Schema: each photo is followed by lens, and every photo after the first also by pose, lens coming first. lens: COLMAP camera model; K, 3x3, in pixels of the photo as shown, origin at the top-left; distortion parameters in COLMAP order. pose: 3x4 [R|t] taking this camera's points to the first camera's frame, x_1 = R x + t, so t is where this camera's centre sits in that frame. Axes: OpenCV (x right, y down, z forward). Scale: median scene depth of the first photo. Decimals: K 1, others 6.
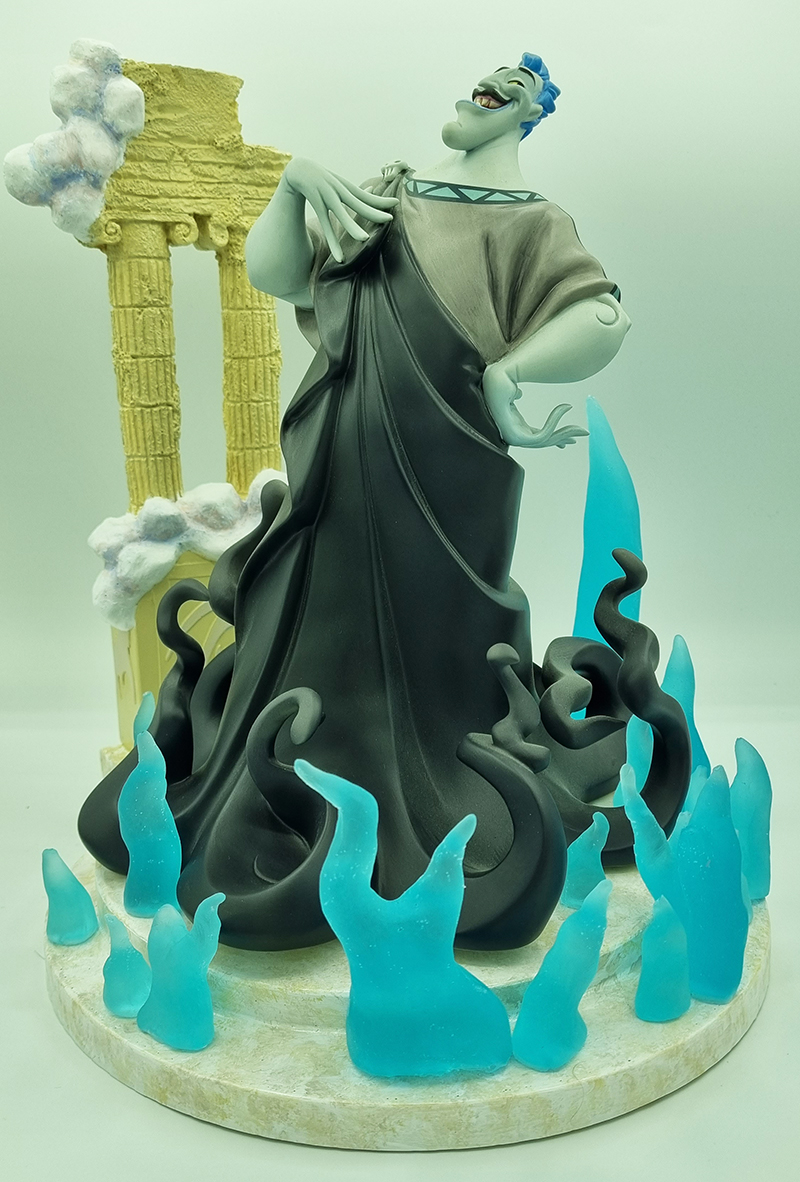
lens RADIAL K [[1090.0, 0, 400.0], [0, 1090.0, 591.0], [0, 0, 1]] dist [0.020969, 0.002461]
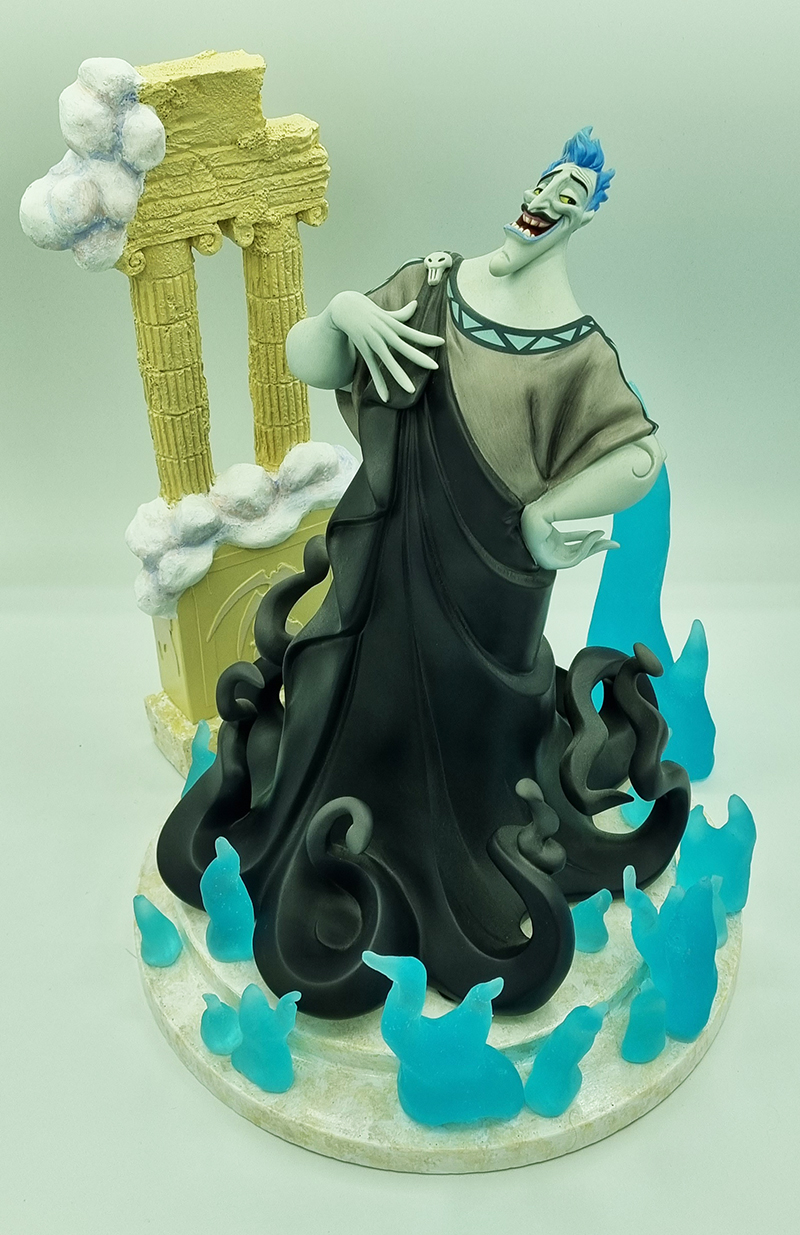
lens RADIAL K [[1315.5, 0, 417.5], [0, 1315.5, 552.0], [0, 0, 1]] dist [0.016819, 0.037133]
pose [[0.999830, 0.005427, 0.017645, -0.036601], [-0.011435, 0.932420, 0.361196, -0.490617], [-0.014492, -0.361336, 0.932323, -0.153142]]
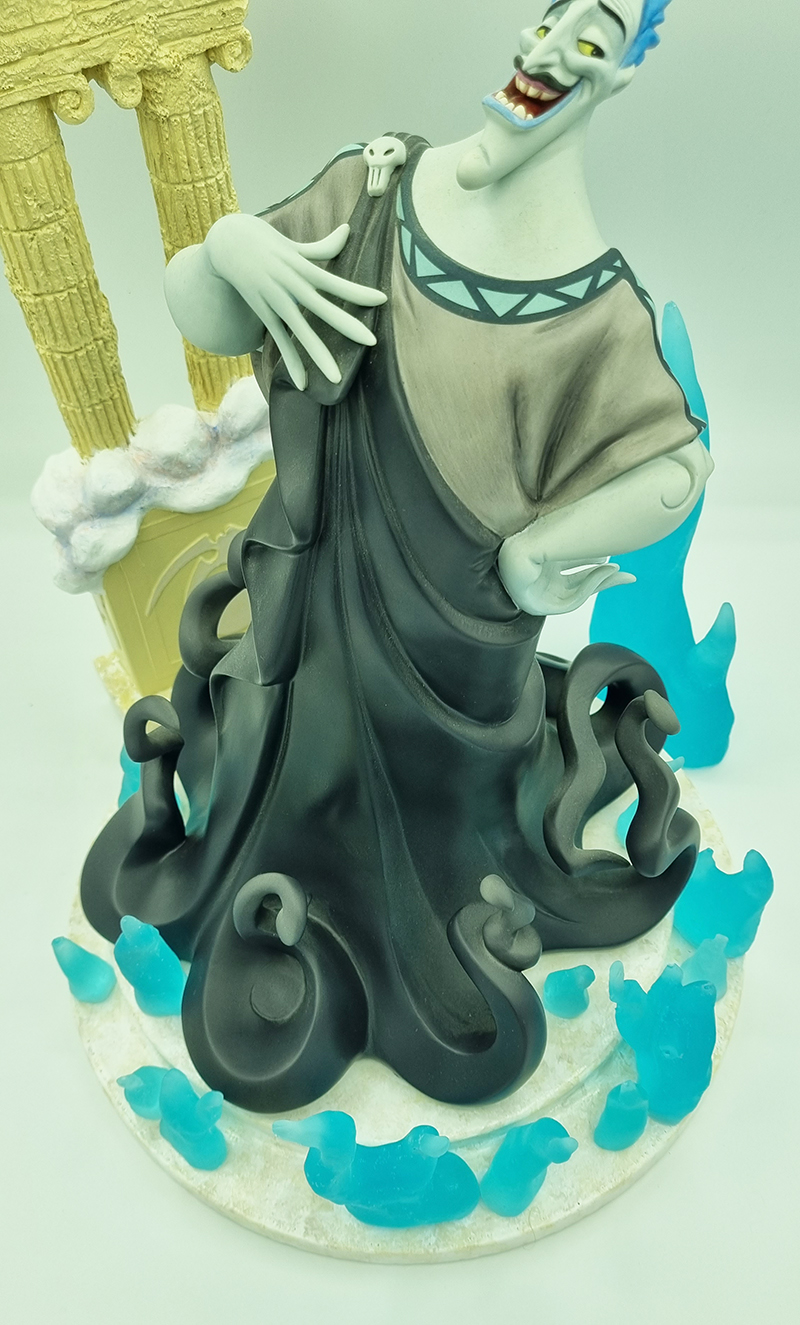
lens RADIAL K [[1098.0, 0, 404.3], [0, 1098.0, 716.0], [0, 0, 1]] dist [0.040503, -0.051877]
pose [[0.999155, 0.026049, -0.031789, 0.029736], [0.000556, 0.764834, 0.644227, -0.473027], [0.041095, -0.643700, 0.764174, 0.271841]]
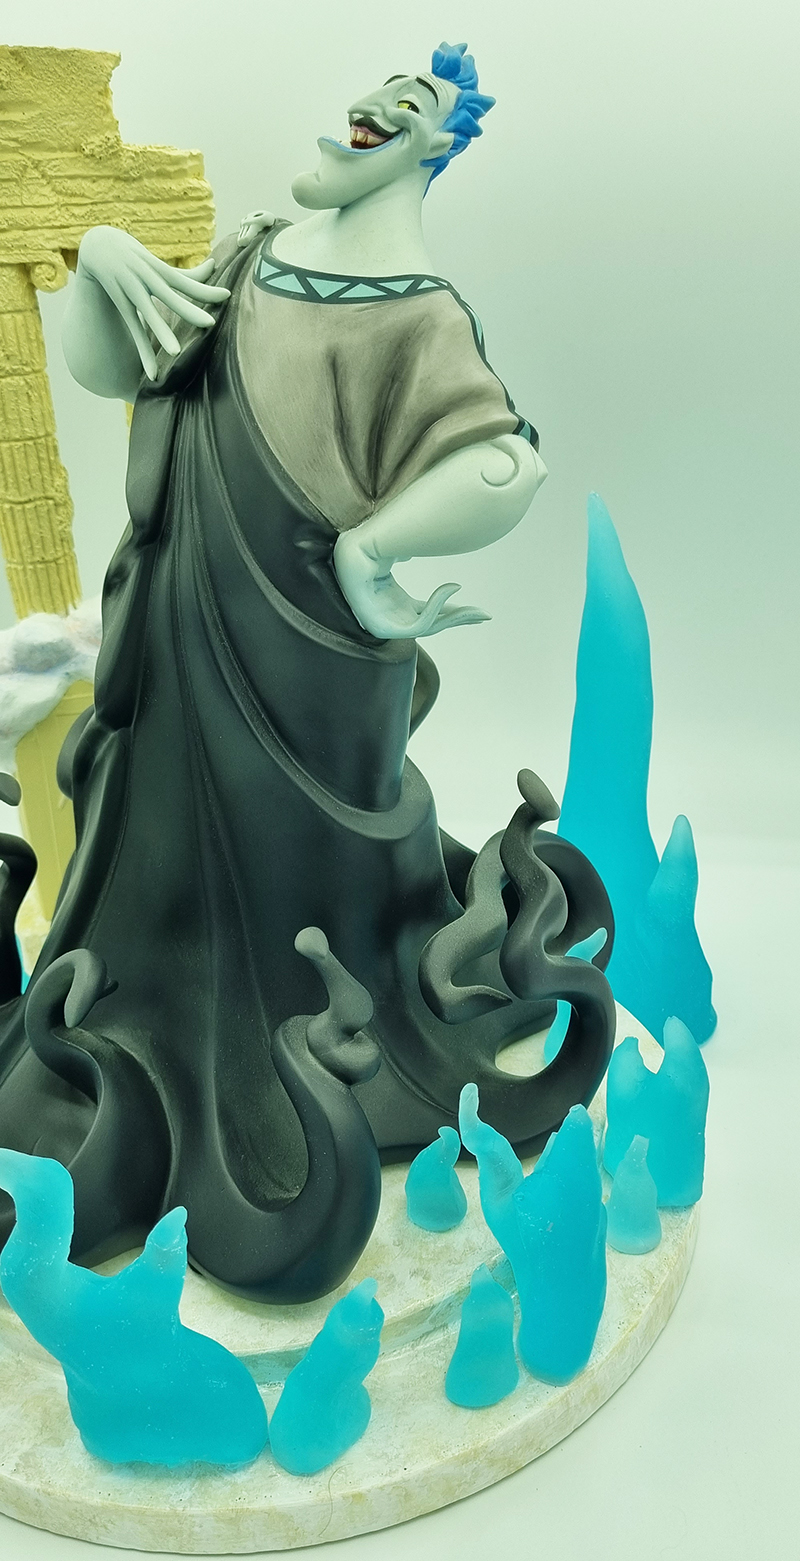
lens RADIAL K [[1233.7, 0, 462.3], [0, 1233.7, 753.9], [0, 0, 1]] dist [0.039870, -0.049686]
pose [[0.989888, 0.054925, -0.130783, 0.221042], [-0.028039, 0.979566, 0.199158, -0.181272], [0.139049, -0.193477, 0.971201, 0.132303]]
